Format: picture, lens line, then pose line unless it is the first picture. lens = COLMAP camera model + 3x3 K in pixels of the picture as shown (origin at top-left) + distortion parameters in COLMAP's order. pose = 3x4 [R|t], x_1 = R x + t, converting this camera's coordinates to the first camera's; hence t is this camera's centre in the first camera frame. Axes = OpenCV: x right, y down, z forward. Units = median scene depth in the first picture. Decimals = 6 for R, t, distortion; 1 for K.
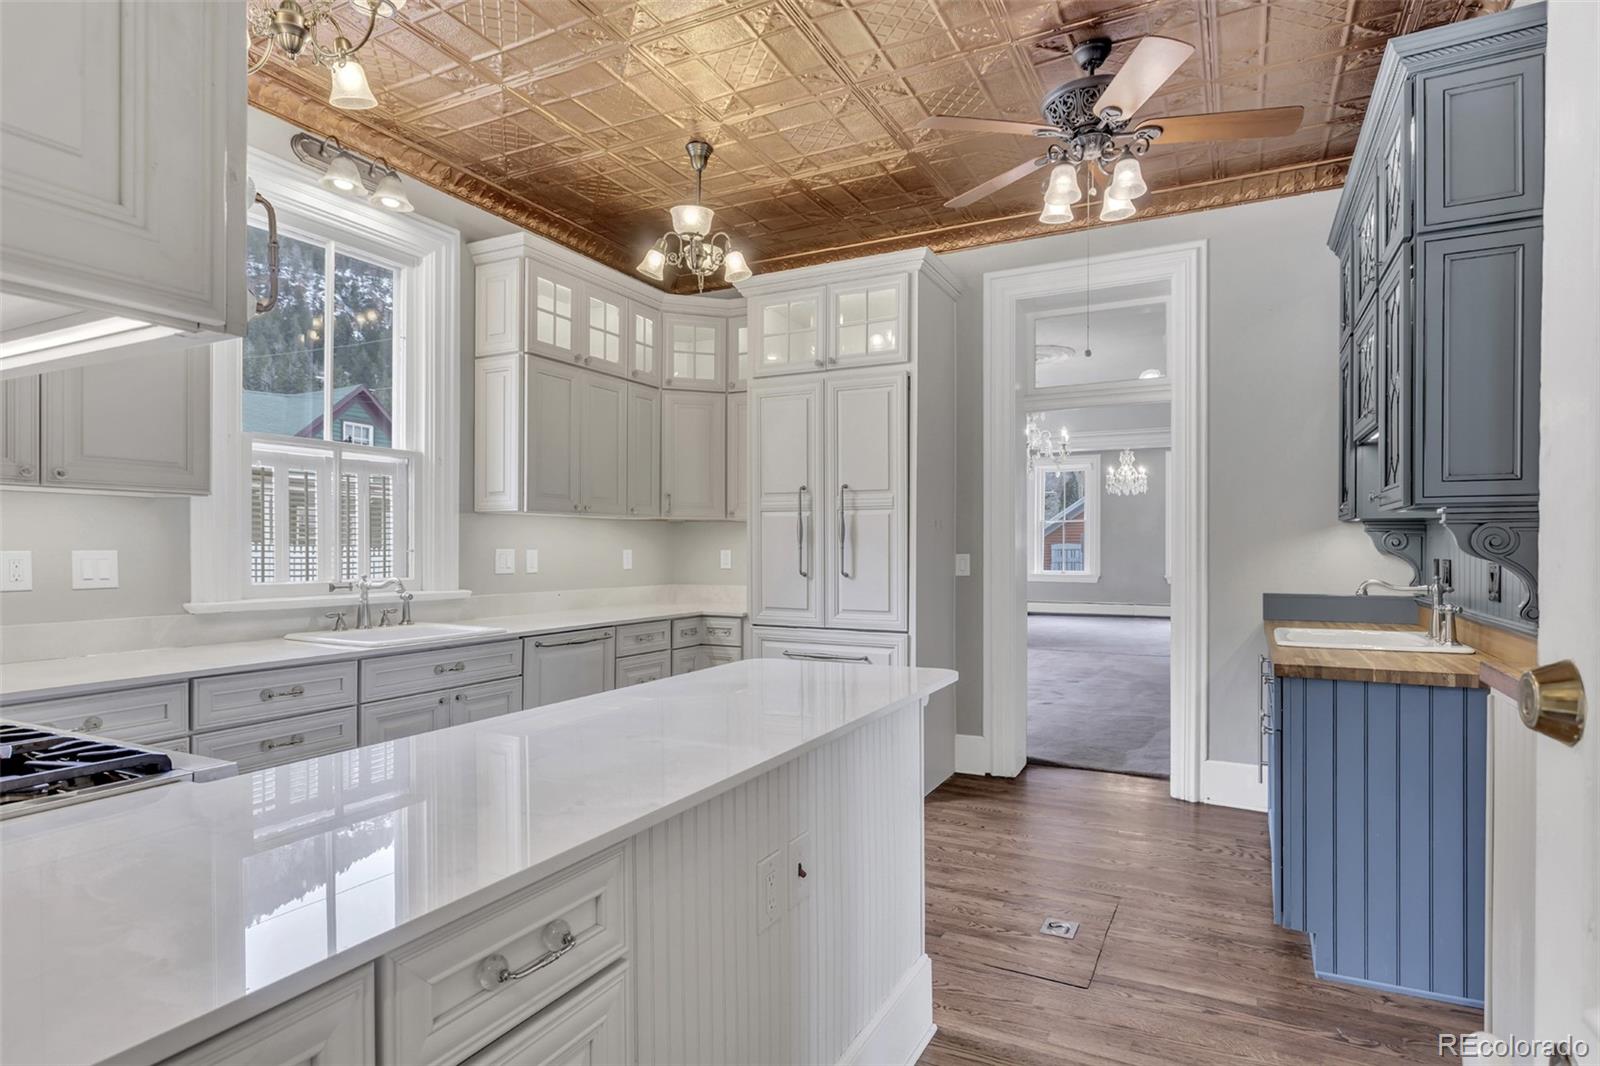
lens RADIAL K [[789.8, 0, 784.1], [0, 789.8, 555.2], [0, 0, 1]] dist [-0.007786, -0.001056]
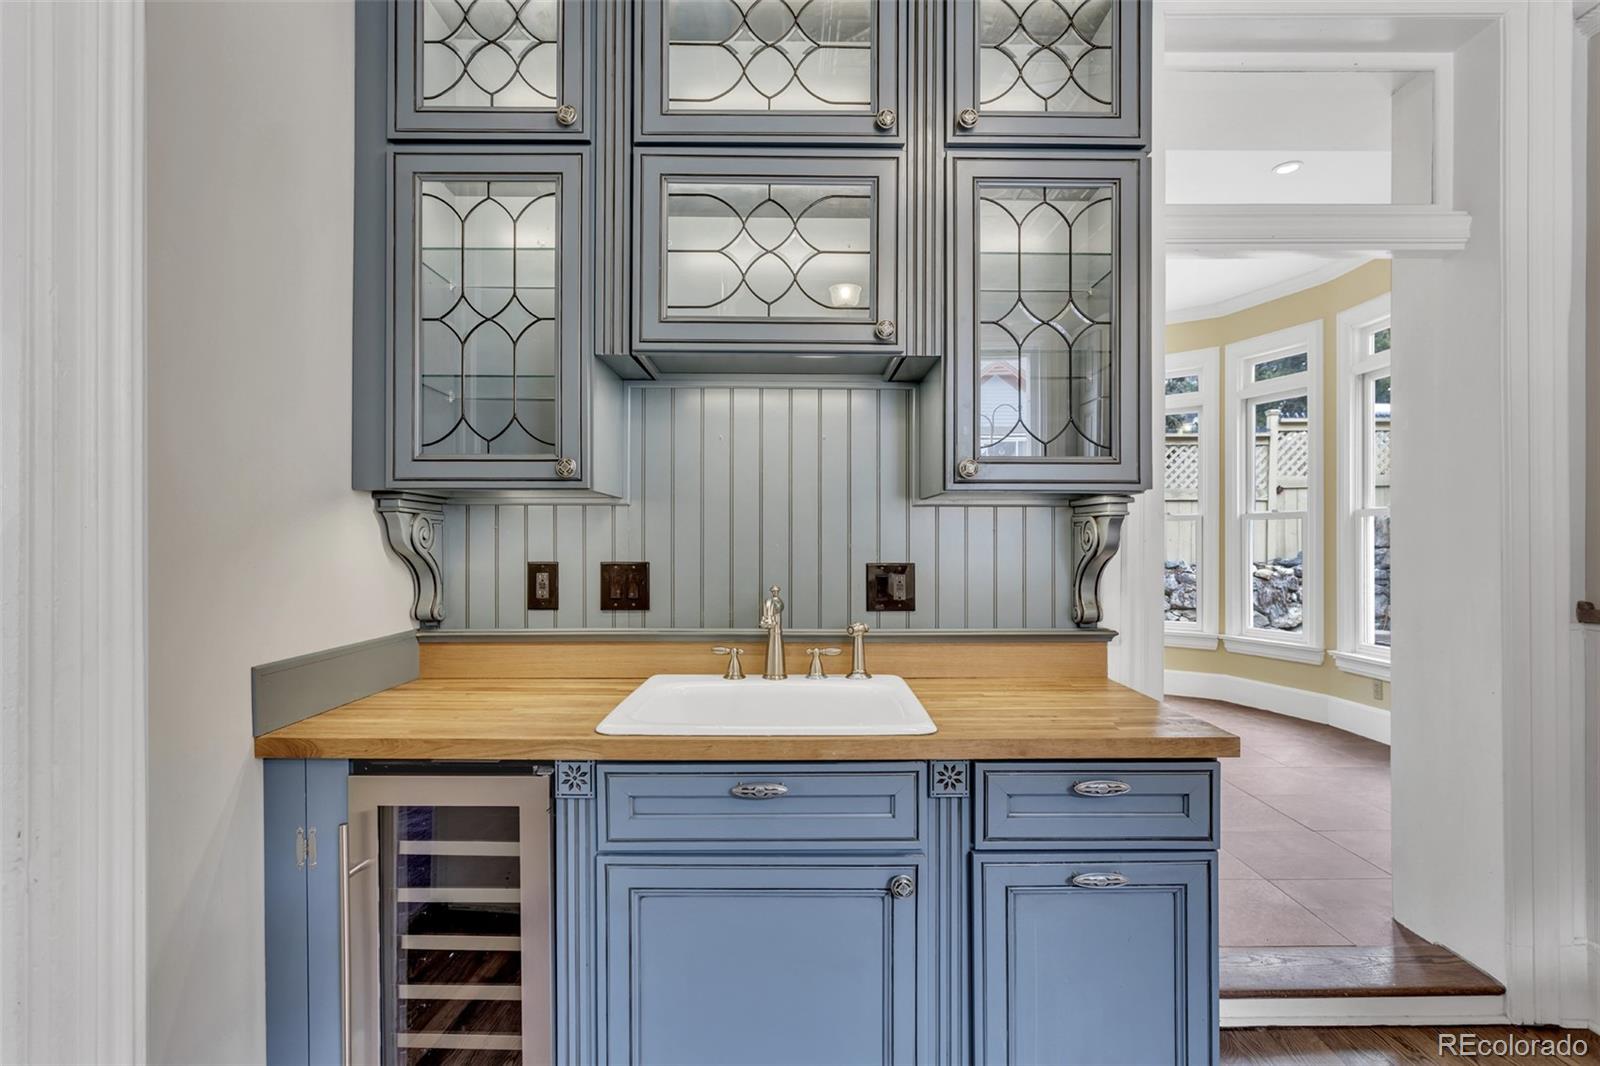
lens RADIAL K [[771.2, 0, 775.5], [0, 771.2, 543.8], [0, 0, 1]] dist [-0.000454, -0.001579]
pose [[-0.477433, 0.002287, 0.878665, 0.156529], [0.006525, 0.999978, 0.000943, -0.007744], [-0.878644, 0.006184, -0.477437, 0.885845]]
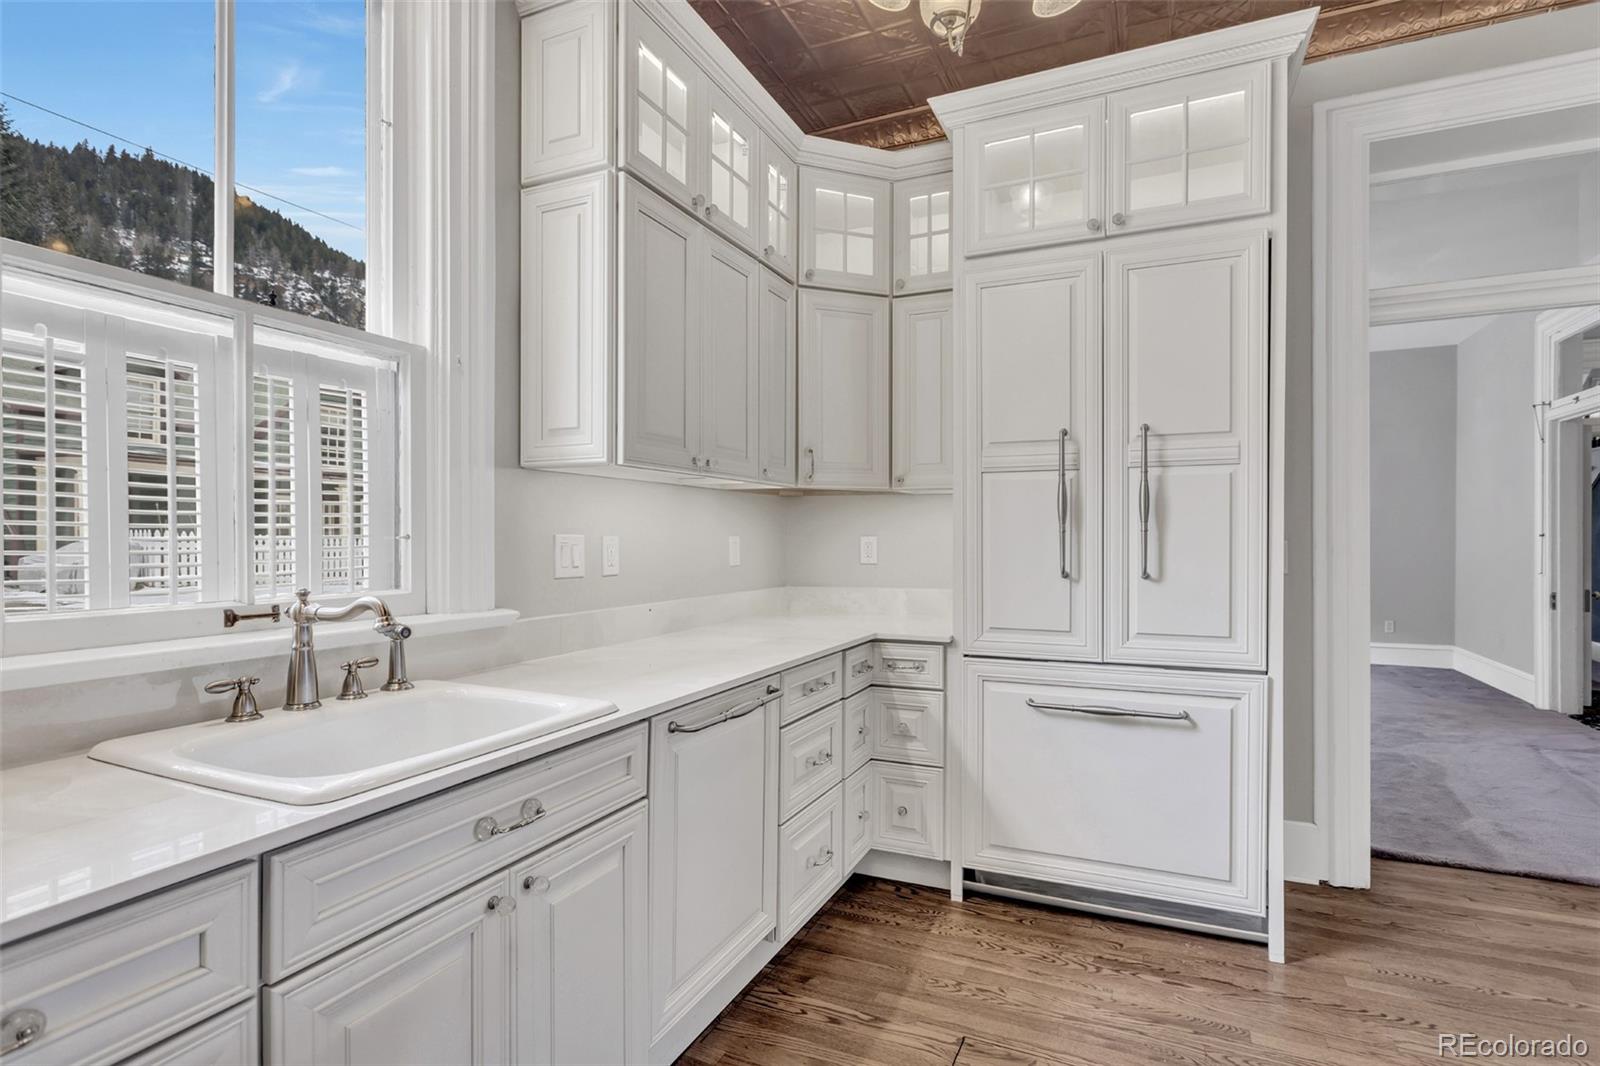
lens RADIAL K [[771.2, 0, 806.6], [0, 771.2, 542.9], [0, 0, 1]] dist [-0.000454, -0.001579]
pose [[0.998353, -0.003970, 0.057234, -0.214138], [0.004000, 0.999992, -0.000415, -0.000769], [-0.057232, 0.000643, 0.998361, 0.431282]]
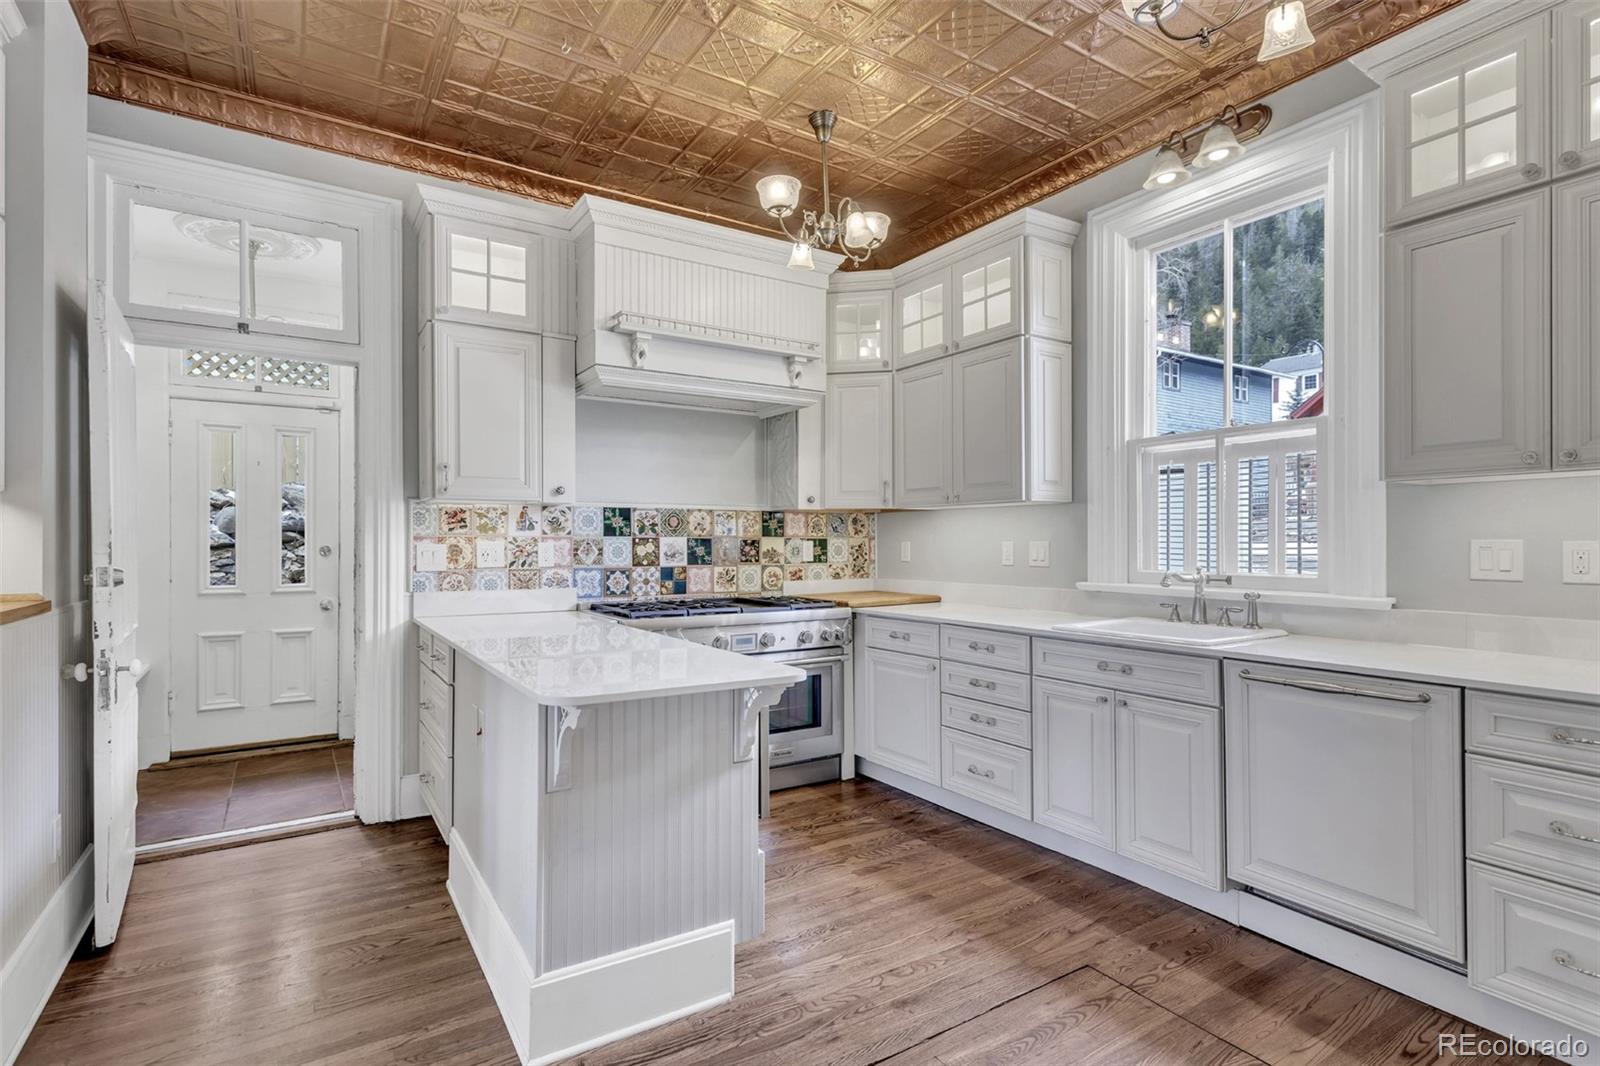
lens RADIAL K [[771.2, 0, 797.8], [0, 771.2, 532.9], [0, 0, 1]] dist [-0.000454, -0.001579]
pose [[-0.495123, -0.006098, -0.868802, 0.418961], [0.002429, 0.999962, -0.008403, -0.008680], [0.868820, -0.006271, -0.495089, 0.832696]]
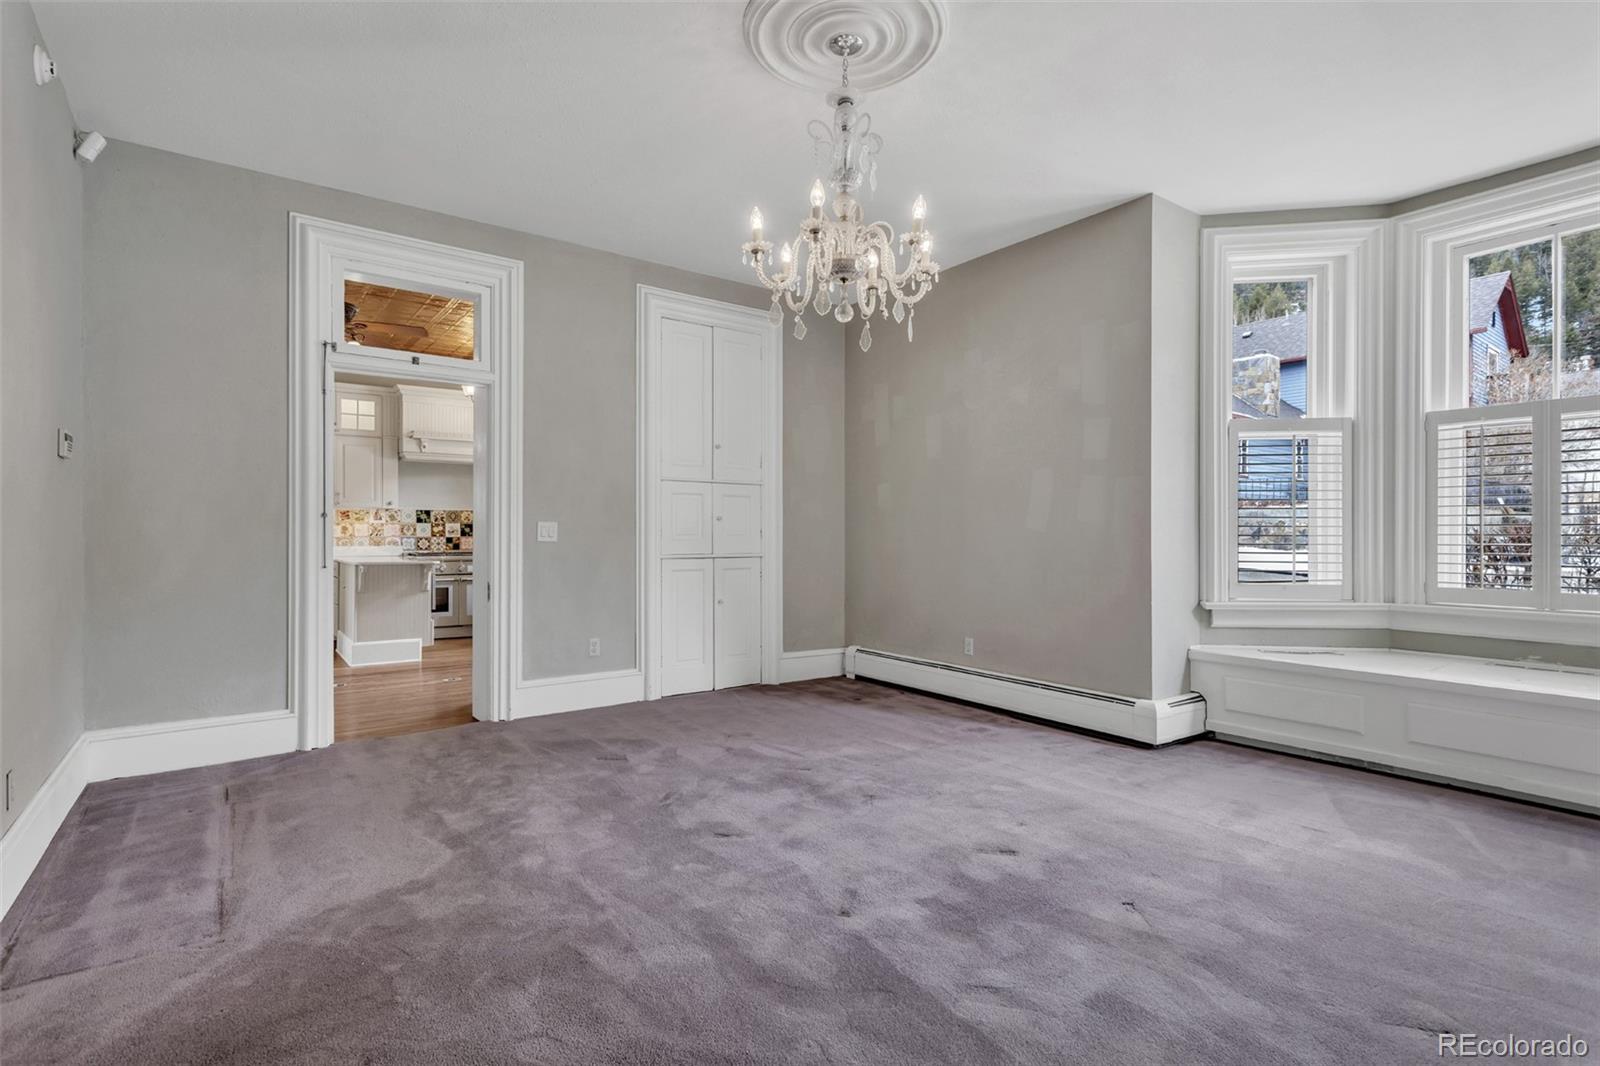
lens RADIAL K [[771.2, 0, 798.3], [0, 771.2, 529.8], [0, 0, 1]] dist [-0.000454, -0.001579]
pose [[-0.441376, 0.000716, -0.897322, 1.146773], [0.000765, 1.000000, 0.000422, 0.005944], [0.897322, -0.000500, -0.441376, 2.028893]]
